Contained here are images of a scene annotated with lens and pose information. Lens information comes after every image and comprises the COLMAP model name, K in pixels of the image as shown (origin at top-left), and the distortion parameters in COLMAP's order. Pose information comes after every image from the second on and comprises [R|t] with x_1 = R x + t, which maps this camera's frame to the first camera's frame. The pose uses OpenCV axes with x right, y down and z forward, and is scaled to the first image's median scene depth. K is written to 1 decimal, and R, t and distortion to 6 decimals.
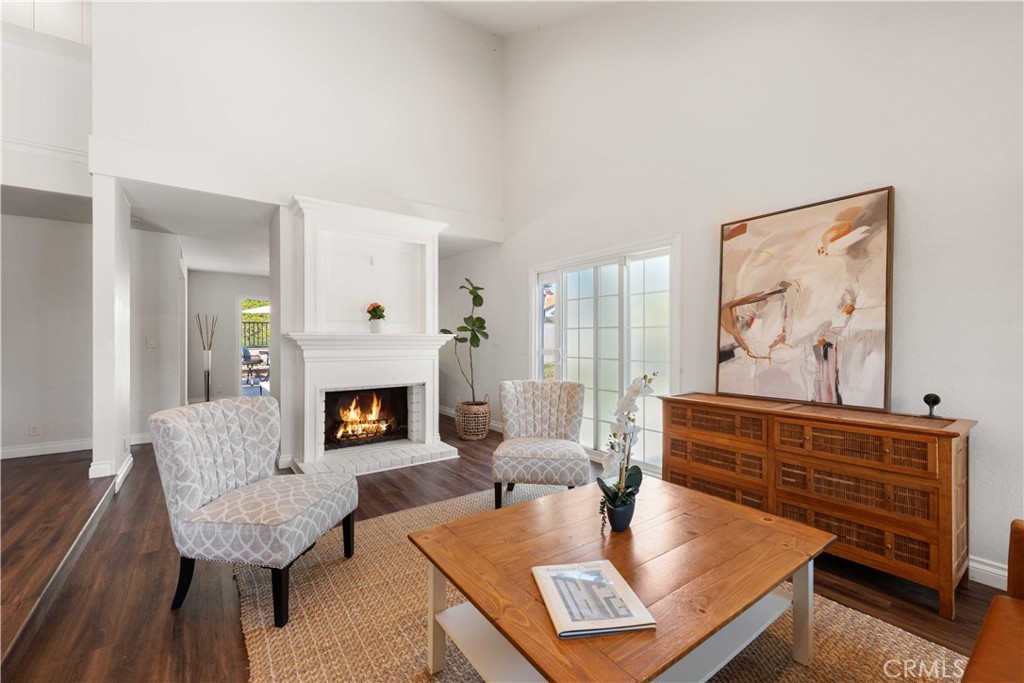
lens RADIAL K [[419.9, 0, 507.1], [0, 419.9, 339.3], [0, 0, 1]] dist [-0.000702, -0.000009]
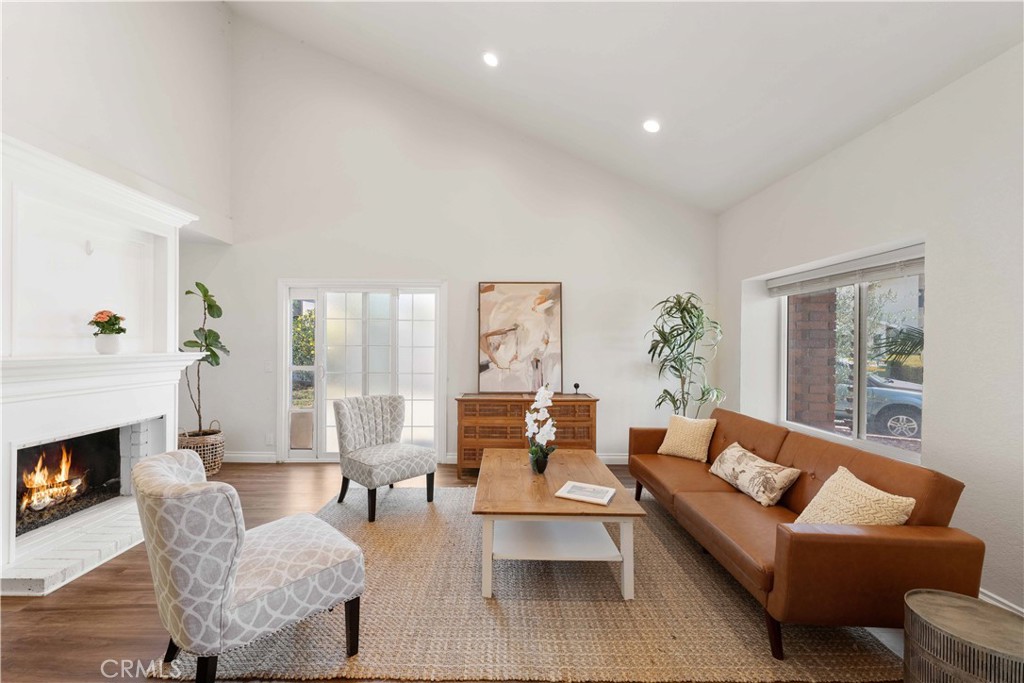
lens RADIAL K [[408.9, 0, 512.0], [0, 408.9, 341.5], [0, 0, 1]] dist [-0.000572, -0.000174]
pose [[0.563666, 0.009798, 0.825944, -0.684842], [-0.010052, 0.999937, -0.005002, -0.052880], [-0.825941, -0.005483, 0.563729, 0.063708]]
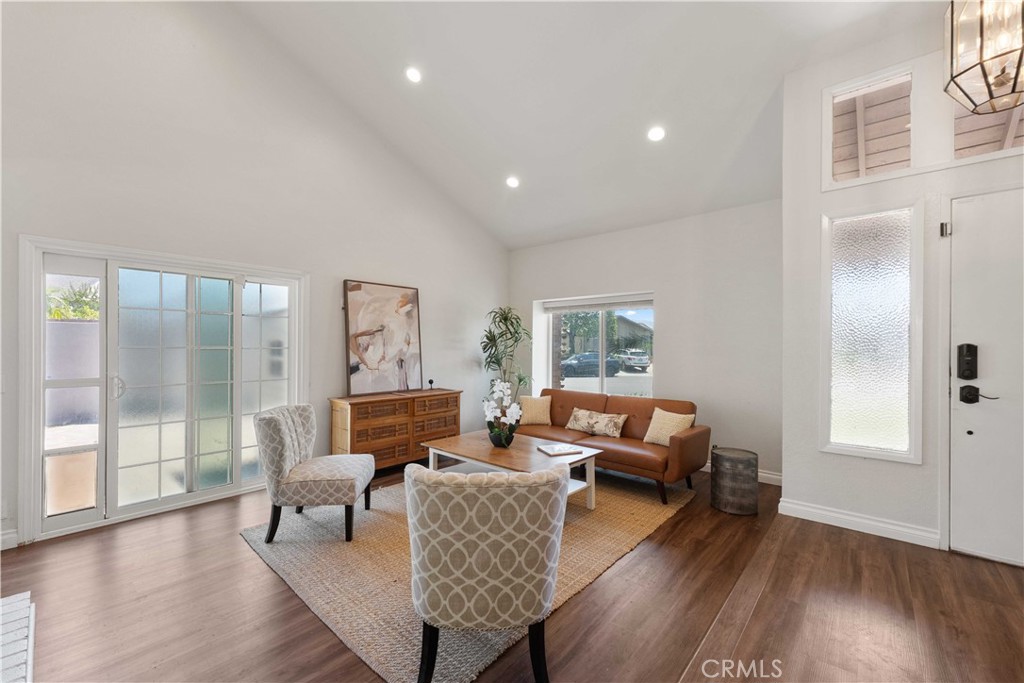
lens RADIAL K [[397.6, 0, 507.7], [0, 397.6, 342.4], [0, 0, 1]] dist [-0.000349, -0.000005]
pose [[-0.213477, 0.007998, 0.976915, -1.002414], [-0.009230, 0.999905, -0.010203, -0.049118], [-0.976905, -0.011195, -0.213383, 0.786844]]
